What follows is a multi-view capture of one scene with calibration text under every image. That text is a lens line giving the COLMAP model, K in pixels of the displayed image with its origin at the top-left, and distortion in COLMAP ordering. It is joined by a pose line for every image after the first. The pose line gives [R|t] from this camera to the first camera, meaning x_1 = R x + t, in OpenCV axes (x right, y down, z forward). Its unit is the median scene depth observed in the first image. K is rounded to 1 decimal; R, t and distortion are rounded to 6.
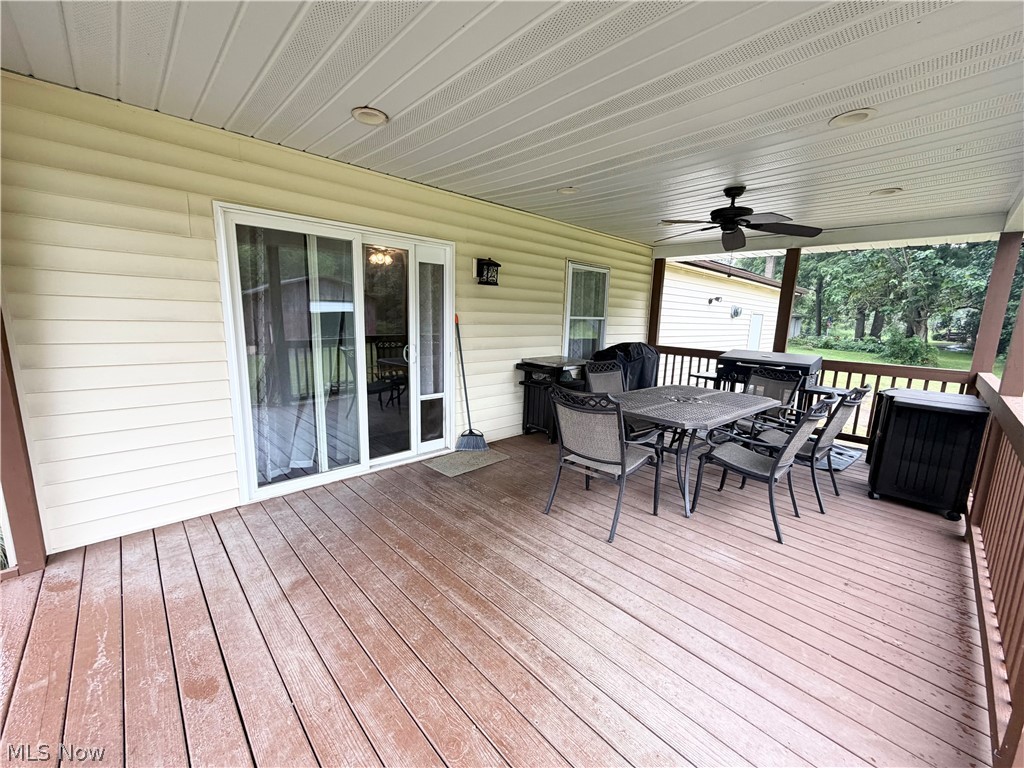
lens RADIAL K [[408.1, 0, 510.0], [0, 408.1, 384.9], [0, 0, 1]] dist [-0.000712, 0.000065]
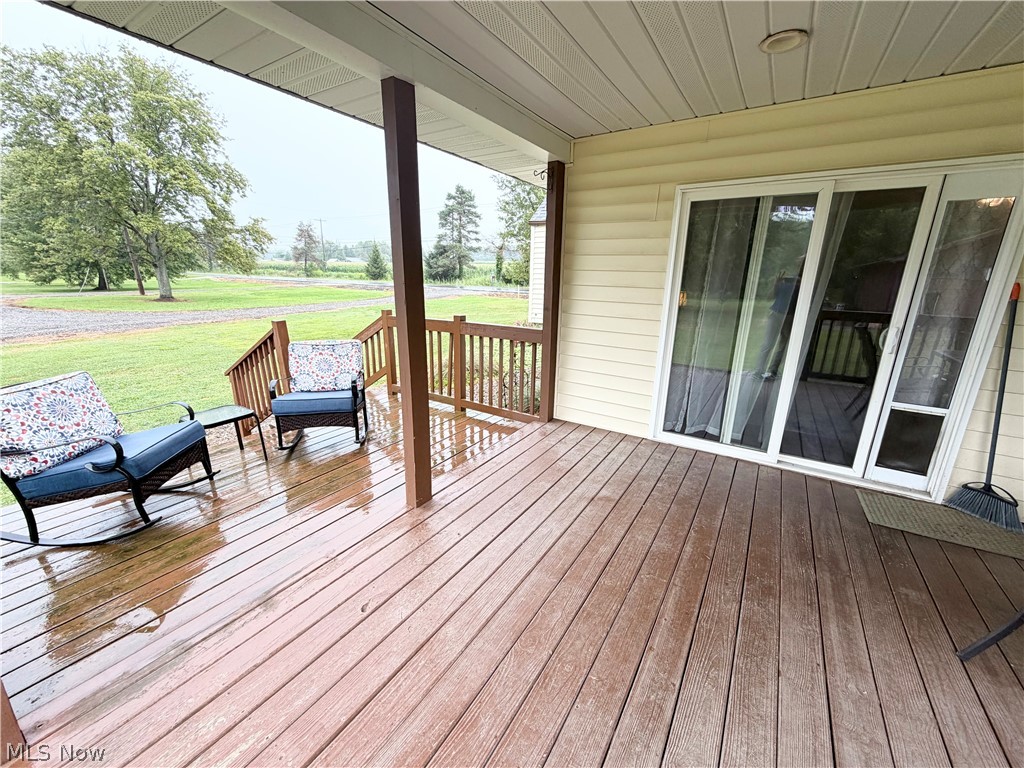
lens RADIAL K [[408.1, 0, 507.3], [0, 408.1, 382.7], [0, 0, 1]] dist [-0.000712, 0.000065]
pose [[0.234484, 0.228708, -0.944833, 0.319931], [-0.175208, 0.965957, 0.190339, -0.025656], [0.956200, 0.120911, 0.266573, 0.209722]]
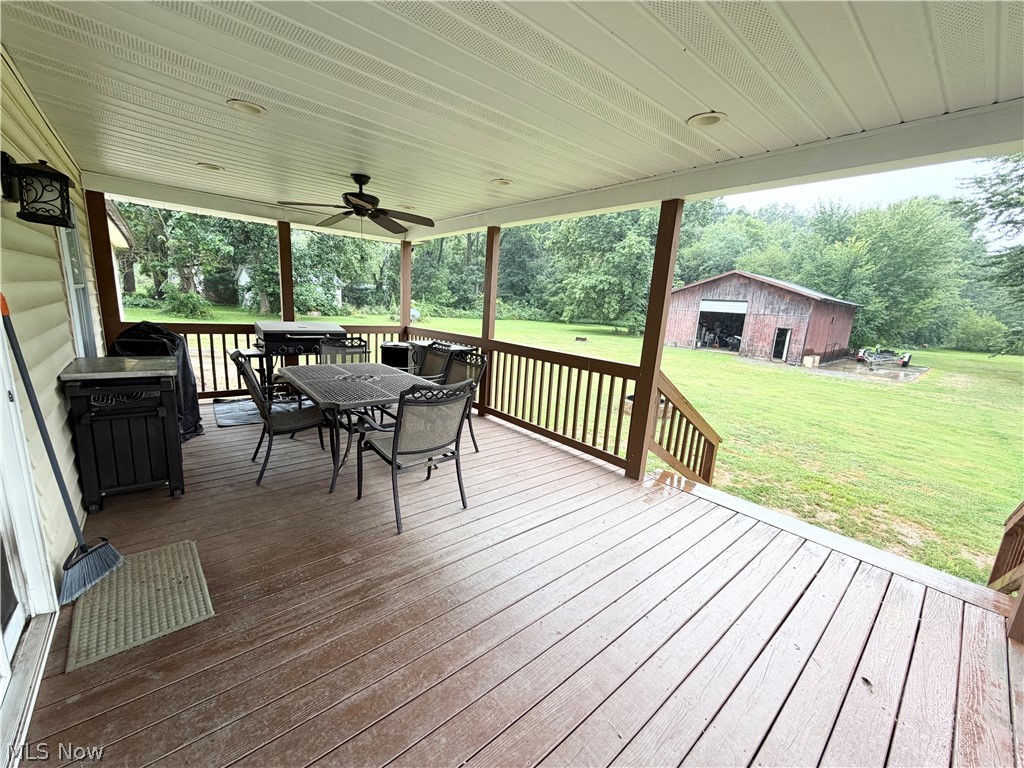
lens RADIAL K [[408.1, 0, 511.1], [0, 408.1, 383.8], [0, 0, 1]] dist [-0.000712, 0.000065]
pose [[0.049466, -0.221899, 0.973814, -0.591679], [0.110261, 0.970261, 0.215489, -0.136953], [-0.992671, 0.096715, 0.072462, 0.579554]]
